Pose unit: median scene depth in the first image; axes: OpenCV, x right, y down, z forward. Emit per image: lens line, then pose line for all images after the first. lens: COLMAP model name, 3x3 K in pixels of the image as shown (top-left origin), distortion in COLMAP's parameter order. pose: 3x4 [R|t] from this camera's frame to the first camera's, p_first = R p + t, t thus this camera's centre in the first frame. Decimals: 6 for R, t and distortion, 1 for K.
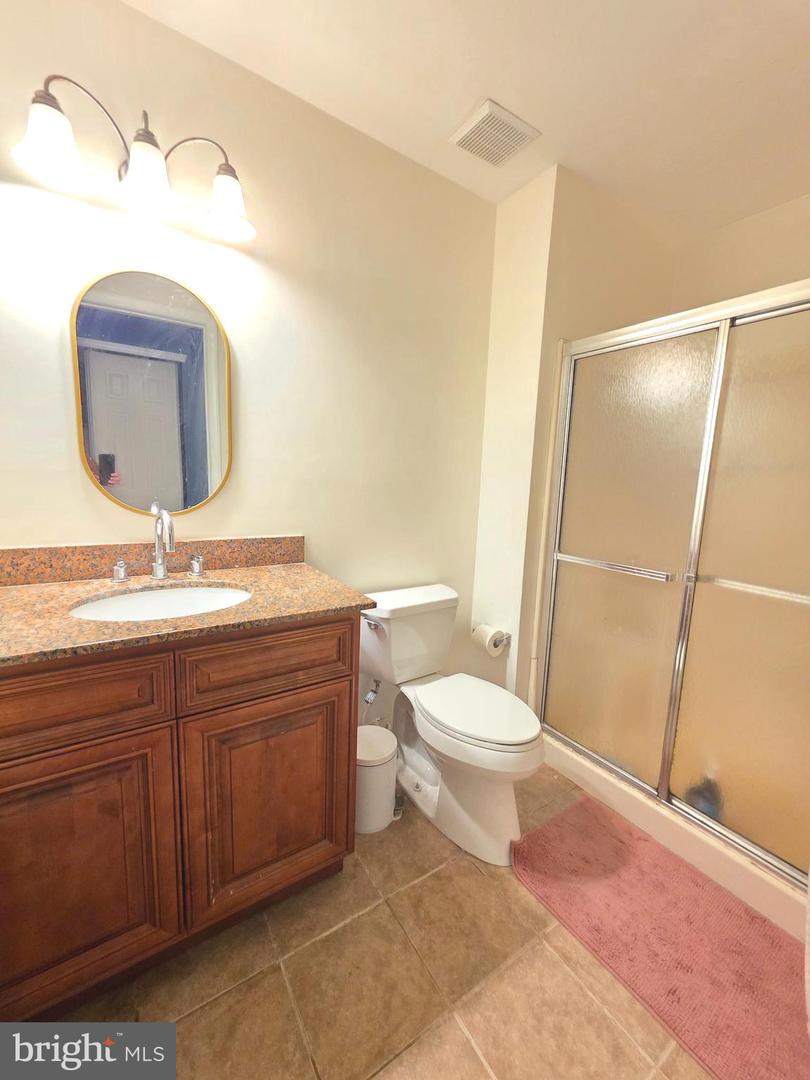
lens RADIAL K [[427.7, 0, 419.5], [0, 427.7, 542.6], [0, 0, 1]] dist [0.000729, 0.000772]
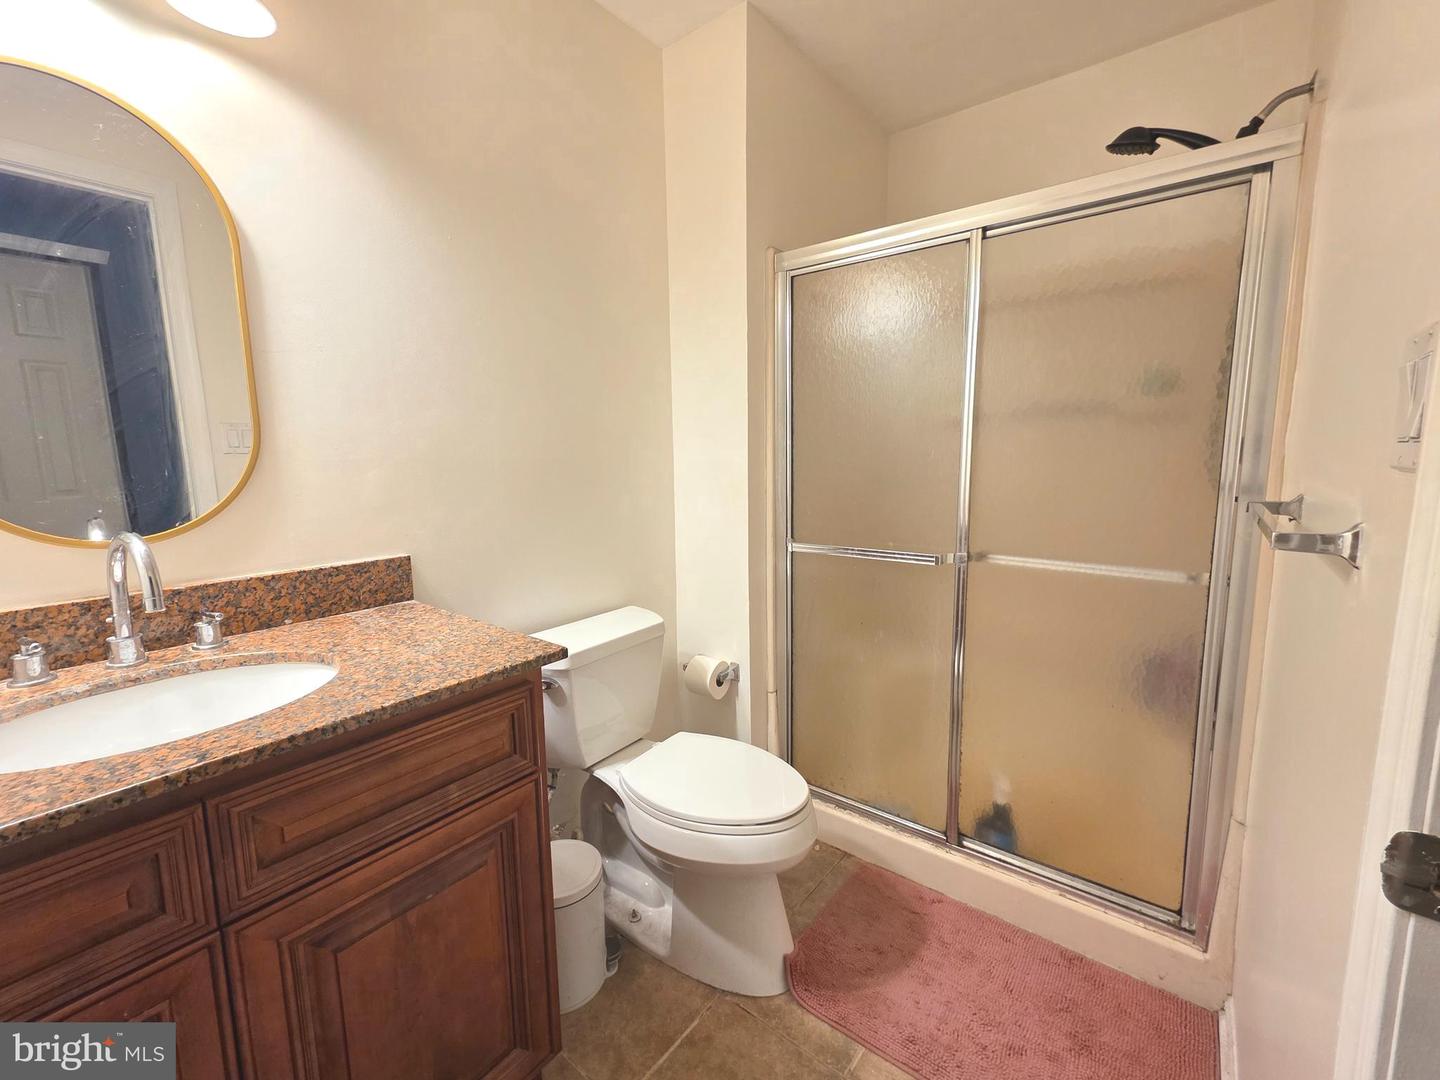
lens RADIAL K [[595.7, 0, 720.0], [0, 595.7, 540.0], [0, 0, 1]] dist [0.000740, 0.000342]
pose [[0.951605, -0.096204, 0.291876, -0.109755], [0.096375, 0.995249, 0.013828, -0.007560], [-0.291820, 0.014971, 0.956356, 0.084802]]
